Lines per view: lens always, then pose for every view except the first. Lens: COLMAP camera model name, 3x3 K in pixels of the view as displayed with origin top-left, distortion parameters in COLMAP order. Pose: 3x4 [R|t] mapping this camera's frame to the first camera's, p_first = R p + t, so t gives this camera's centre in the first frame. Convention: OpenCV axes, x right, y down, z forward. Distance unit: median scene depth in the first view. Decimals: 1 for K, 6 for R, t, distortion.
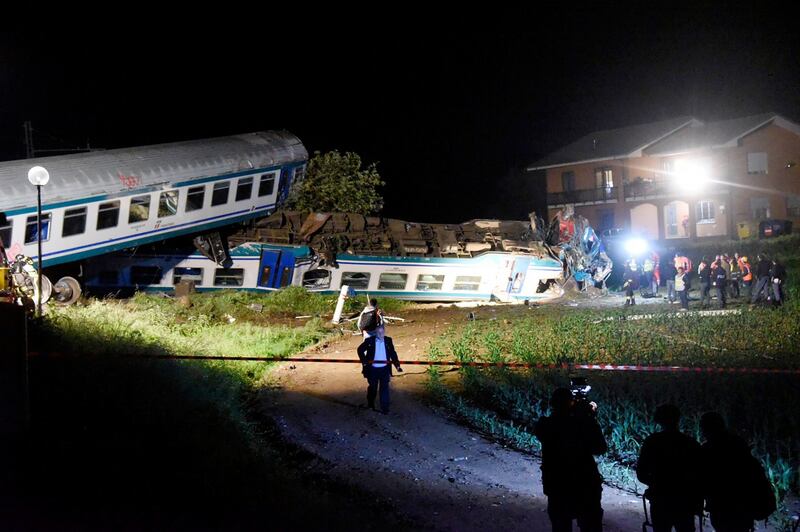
lens RADIAL K [[1370.0, 0, 400.0], [0, 1370.0, 266.0], [0, 0, 1]] dist [0.394567, 0.027159]
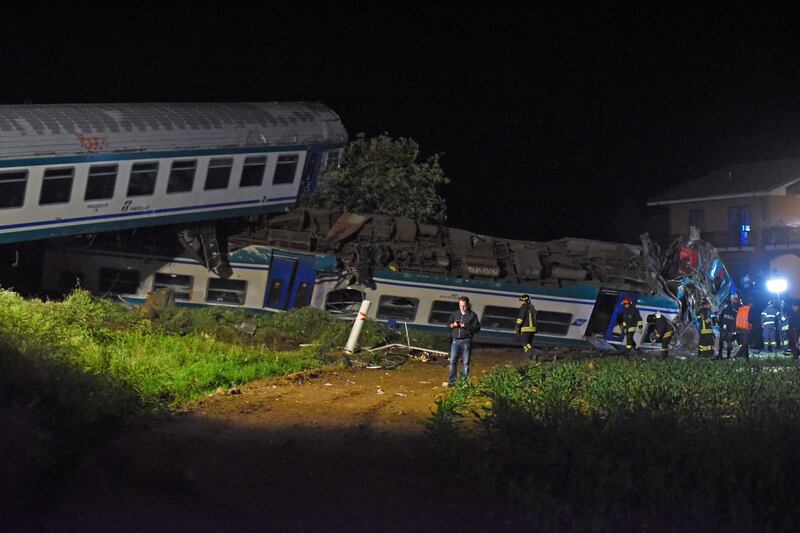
lens RADIAL K [[1608.0, 0, 400.2], [0, 1608.0, 280.6], [0, 0, 1]] dist [-0.390874, 0.130659]
pose [[0.995979, 0.063659, -0.063040, 0.021914], [-0.065625, 0.997404, -0.029636, 0.021497], [0.060989, 0.033654, 0.997571, 0.148531]]
